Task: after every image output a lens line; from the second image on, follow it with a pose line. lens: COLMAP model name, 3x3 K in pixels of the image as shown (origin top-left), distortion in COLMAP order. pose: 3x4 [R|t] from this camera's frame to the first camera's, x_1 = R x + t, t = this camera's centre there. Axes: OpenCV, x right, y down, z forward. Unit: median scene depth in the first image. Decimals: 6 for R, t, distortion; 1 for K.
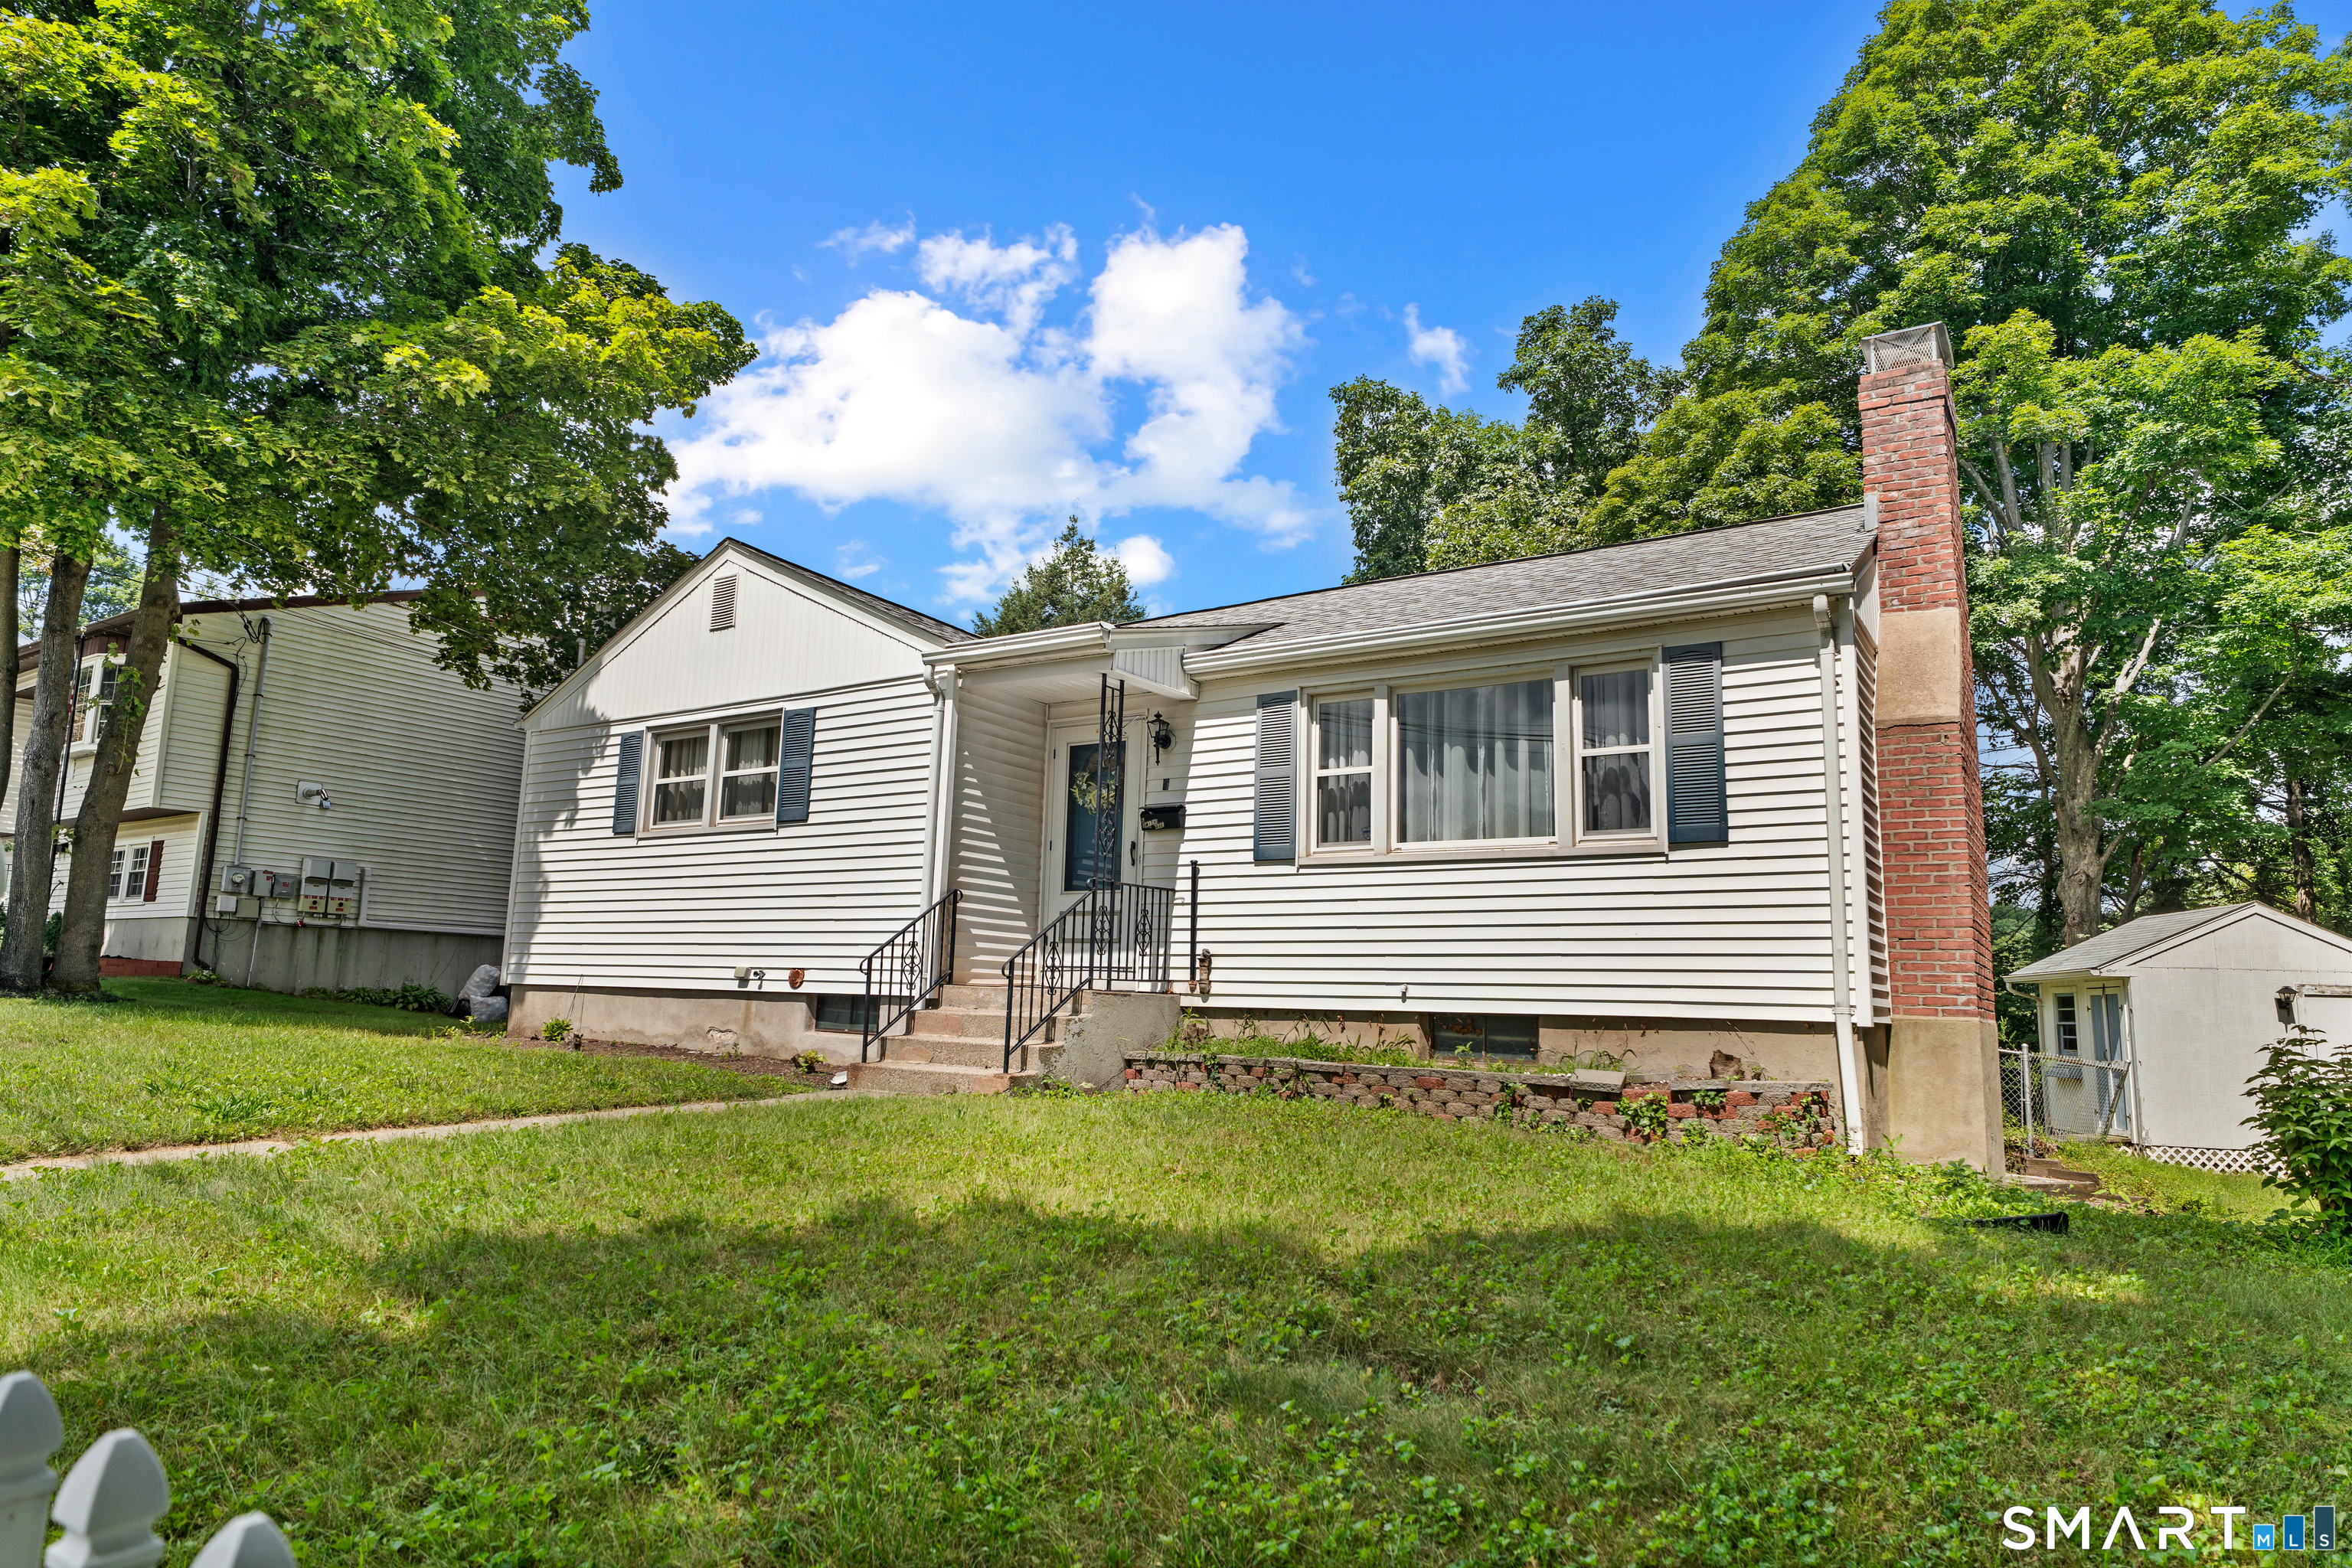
lens RADIAL K [[1316.2, 0, 1178.4], [0, 1316.2, 792.5], [0, 0, 1]] dist [-0.001511, -0.000268]
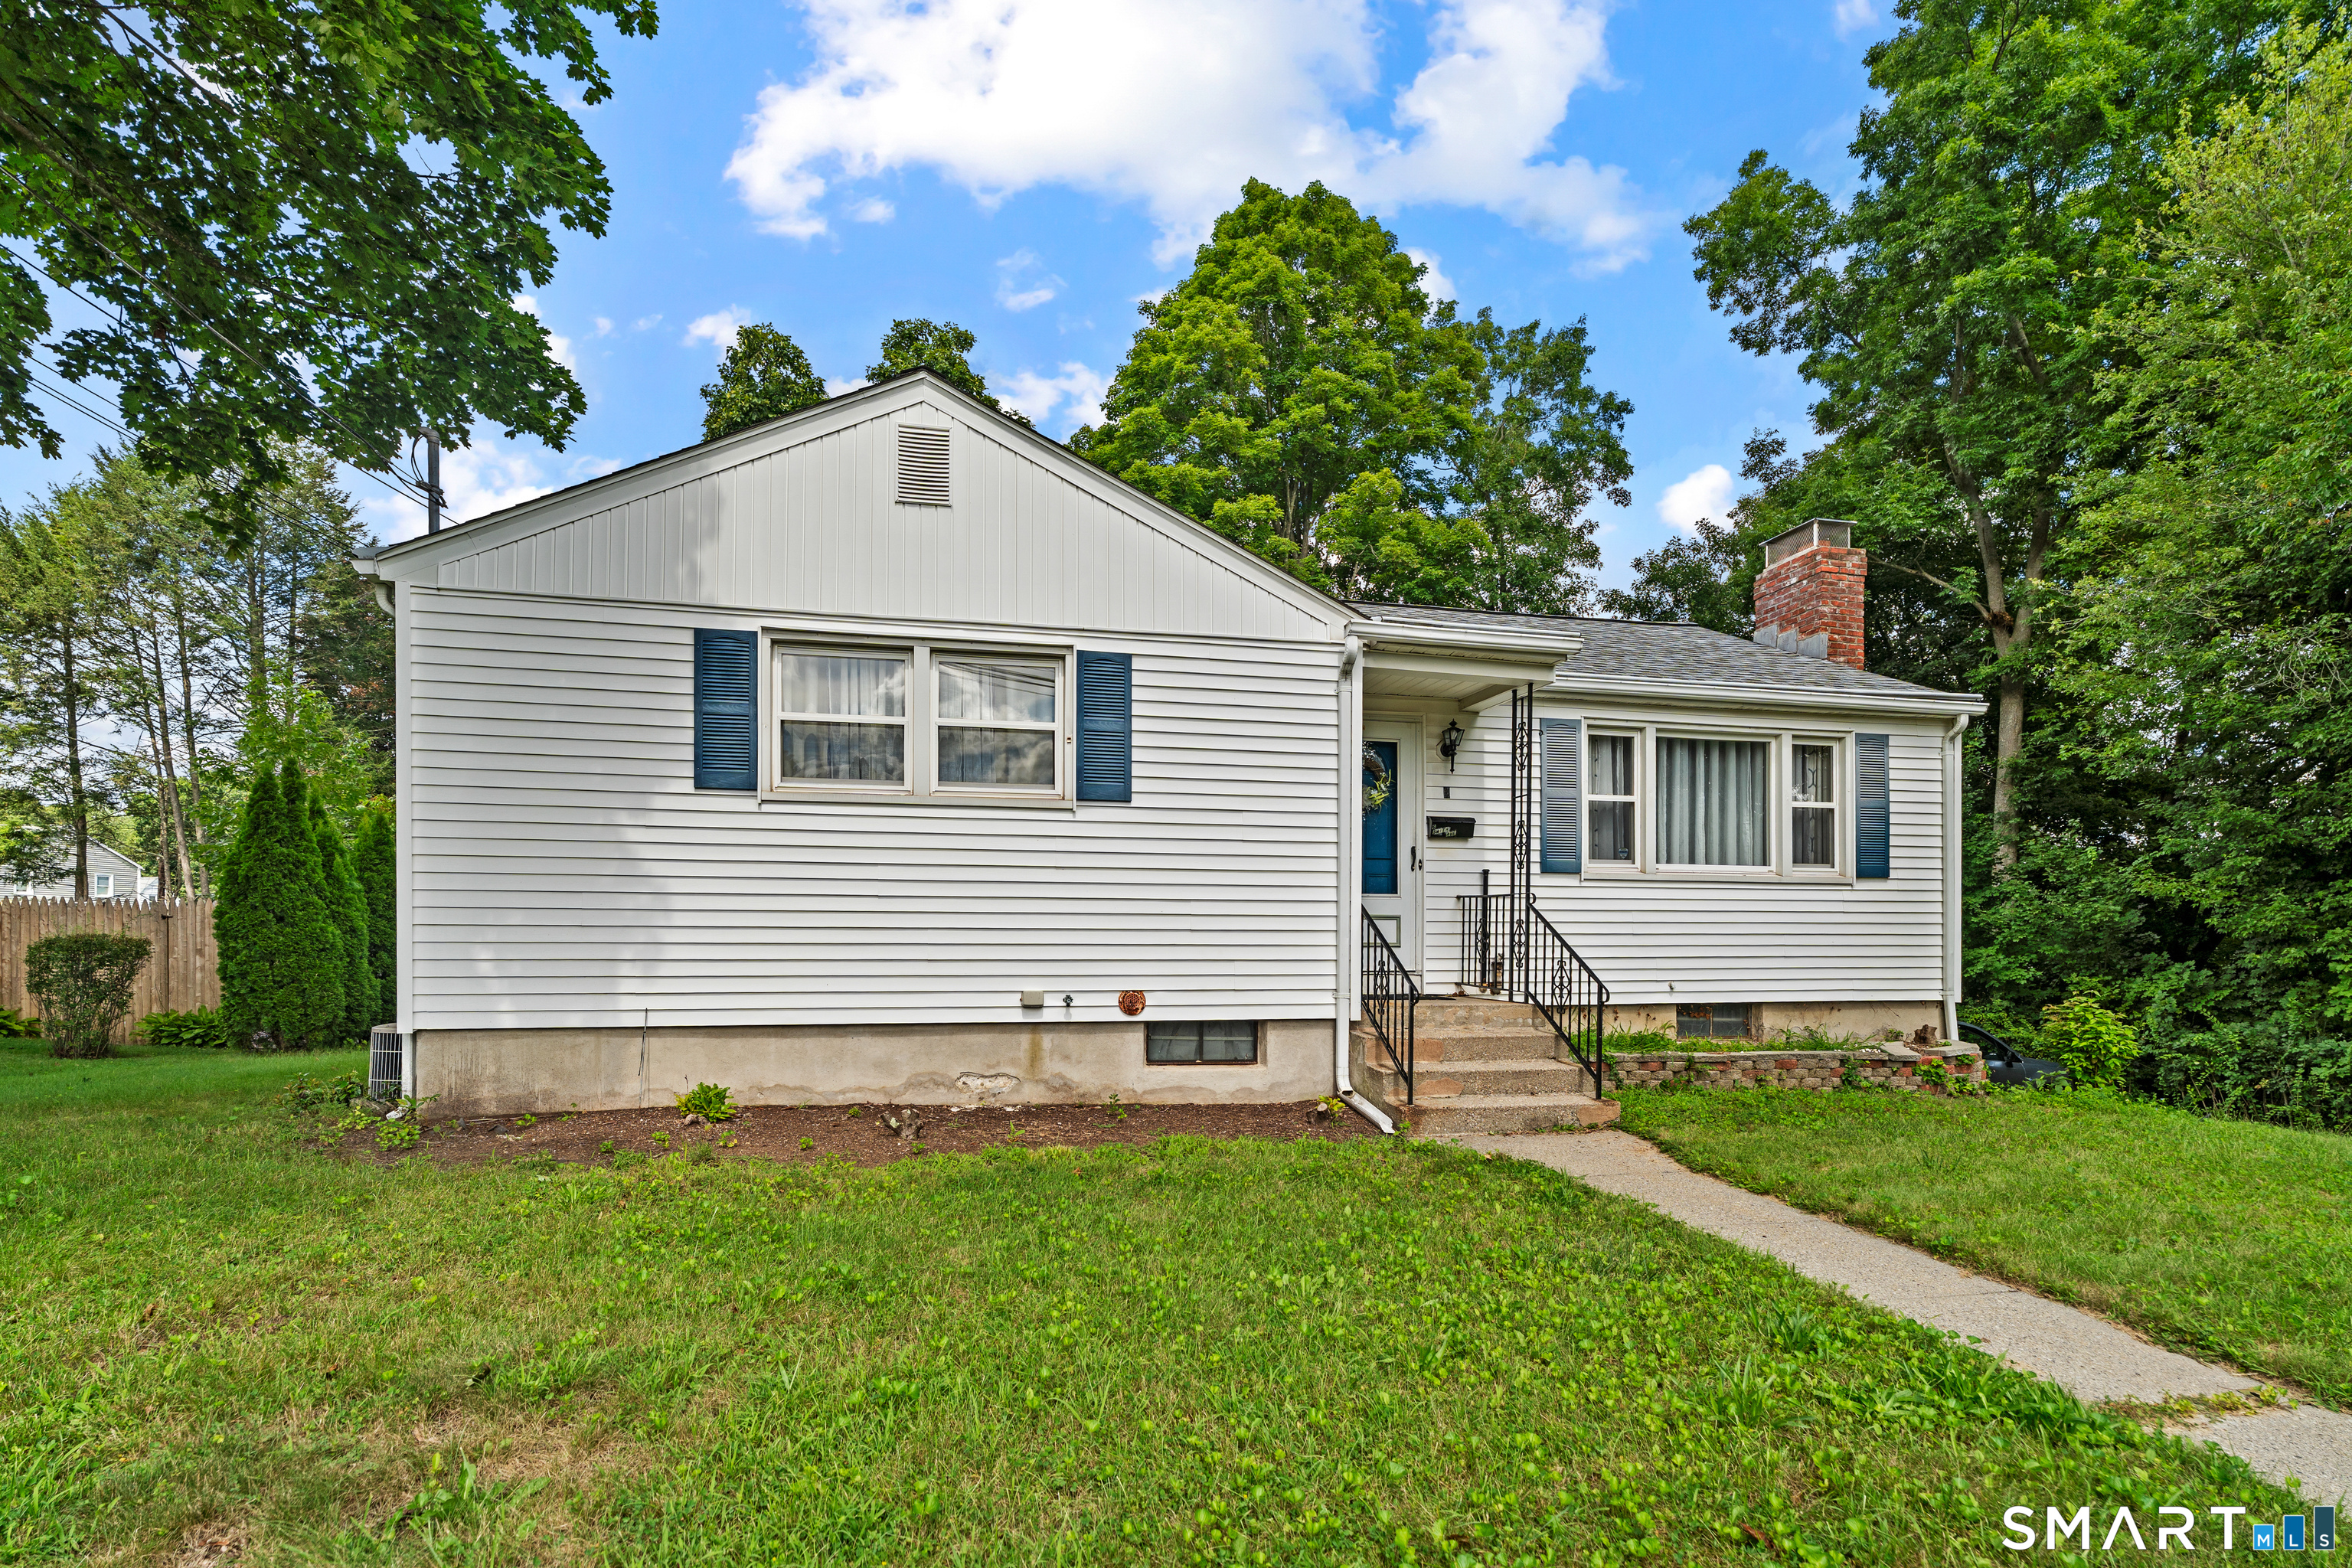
lens RADIAL K [[1061.0, 0, 1184.5], [0, 1061.0, 929.0], [0, 0, 1]] dist [0.000384, 0.000678]
pose [[0.715879, -0.020621, 0.697920, -0.727906], [-0.092677, 0.987913, 0.124251, 0.015353], [-0.692047, -0.153629, 0.705315, 0.546520]]
